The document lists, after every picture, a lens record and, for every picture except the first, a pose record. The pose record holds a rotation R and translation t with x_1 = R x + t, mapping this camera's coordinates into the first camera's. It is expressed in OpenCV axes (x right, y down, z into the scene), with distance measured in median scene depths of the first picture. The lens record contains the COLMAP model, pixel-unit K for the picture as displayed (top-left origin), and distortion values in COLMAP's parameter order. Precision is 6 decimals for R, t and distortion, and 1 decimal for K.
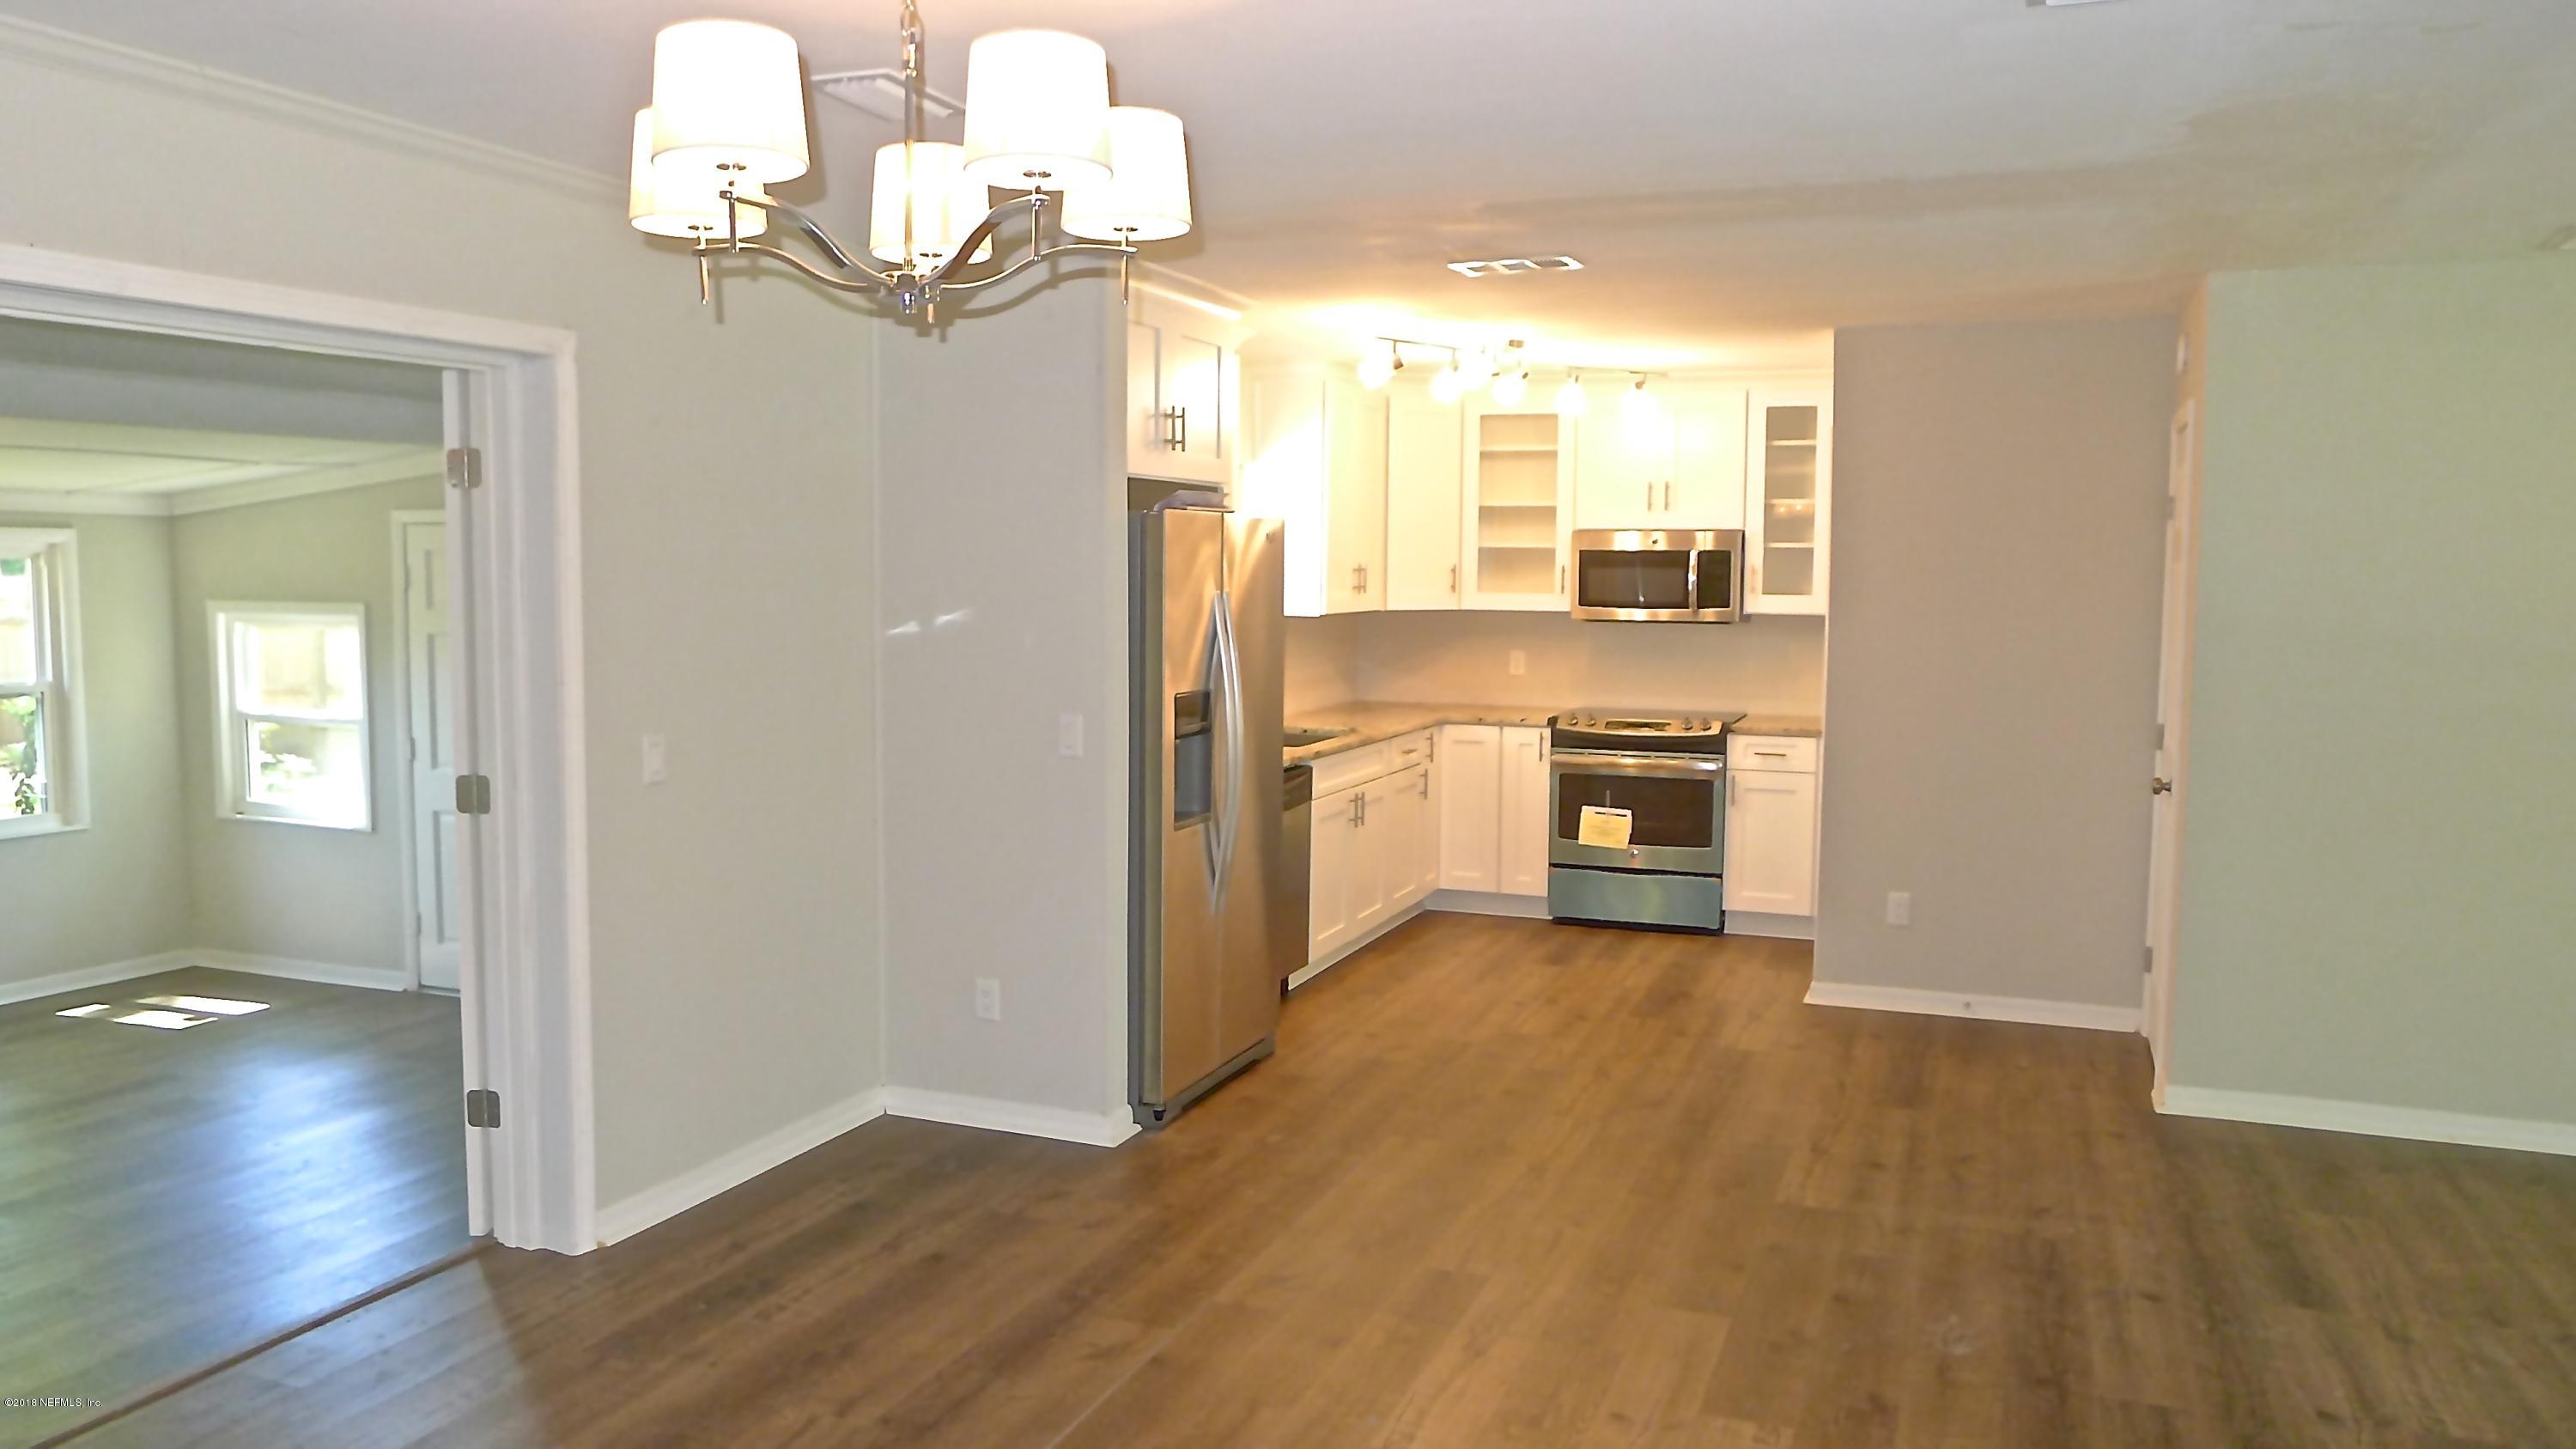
lens RADIAL K [[1779.6, 0, 1292.7], [0, 1779.6, 721.2], [0, 0, 1]] dist [-0.030323, 0.004557]
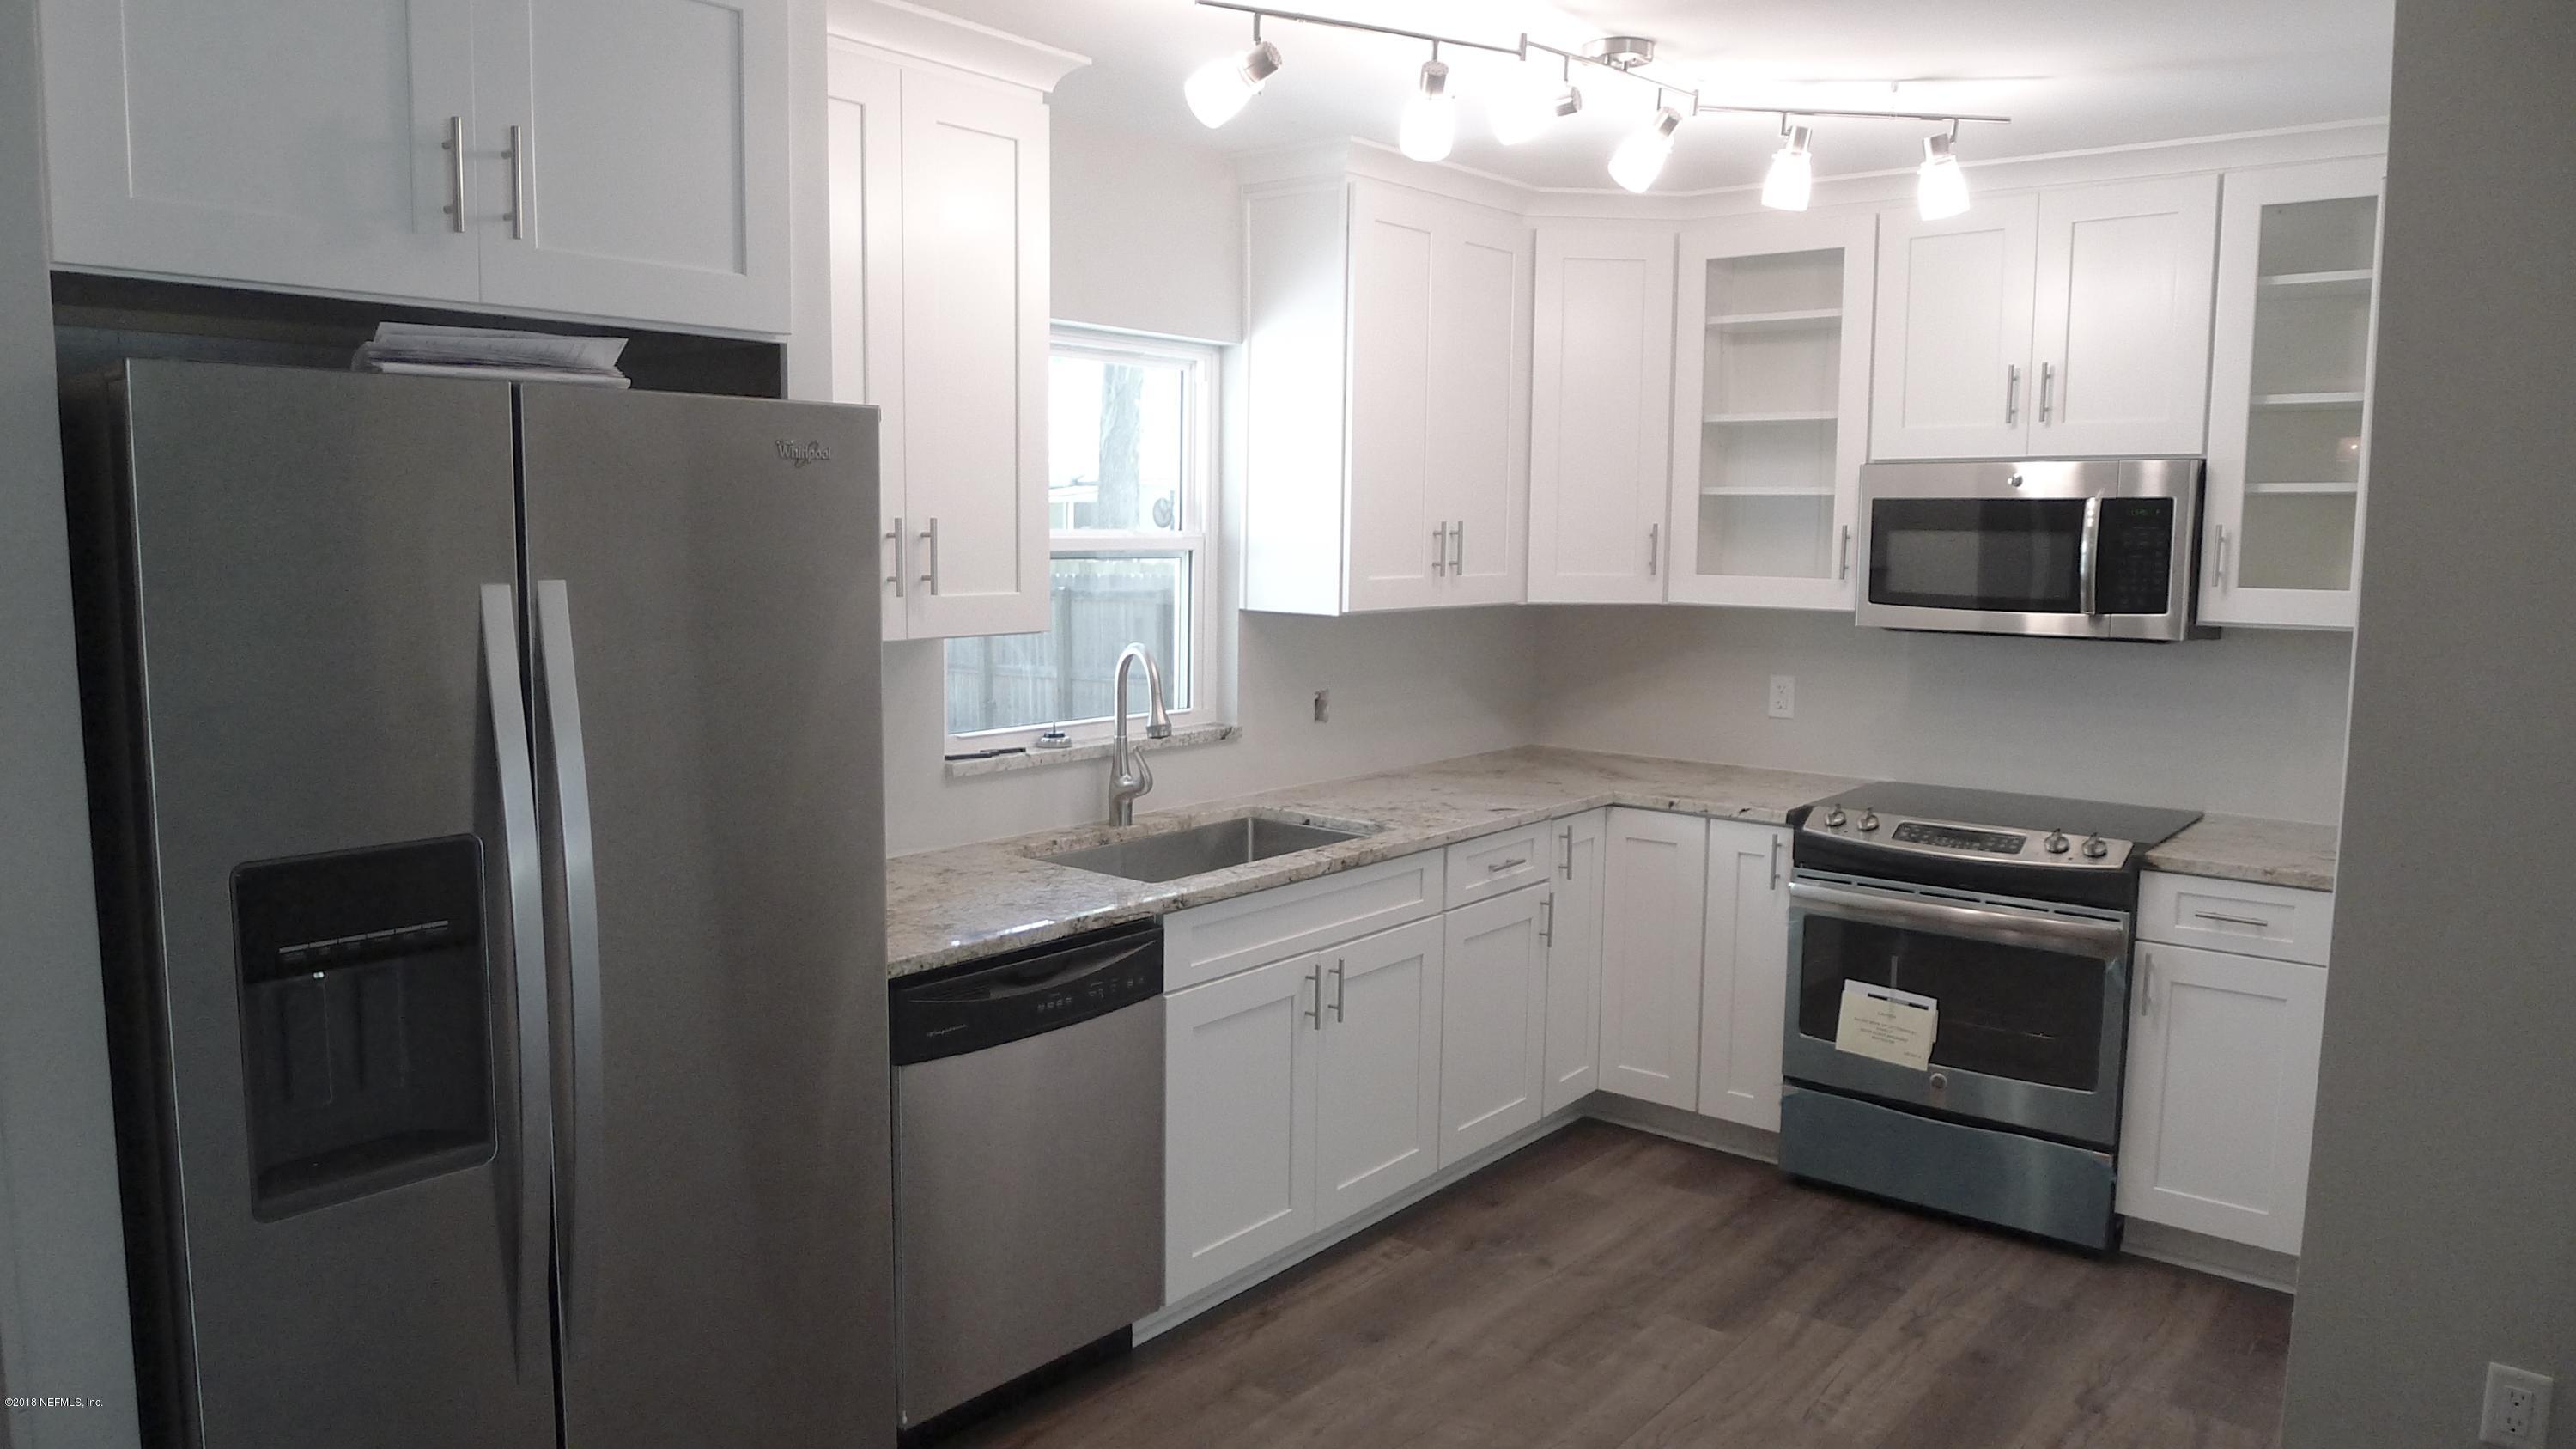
lens RADIAL K [[1680.1, 0, 1281.0], [0, 1680.1, 723.4], [0, 0, 1]] dist [-0.043350, 0.010837]
pose [[0.948381, 0.036627, -0.315012, 0.156755], [-0.029285, 0.999179, 0.028012, -0.037989], [0.315779, -0.017341, 0.948674, 0.471475]]
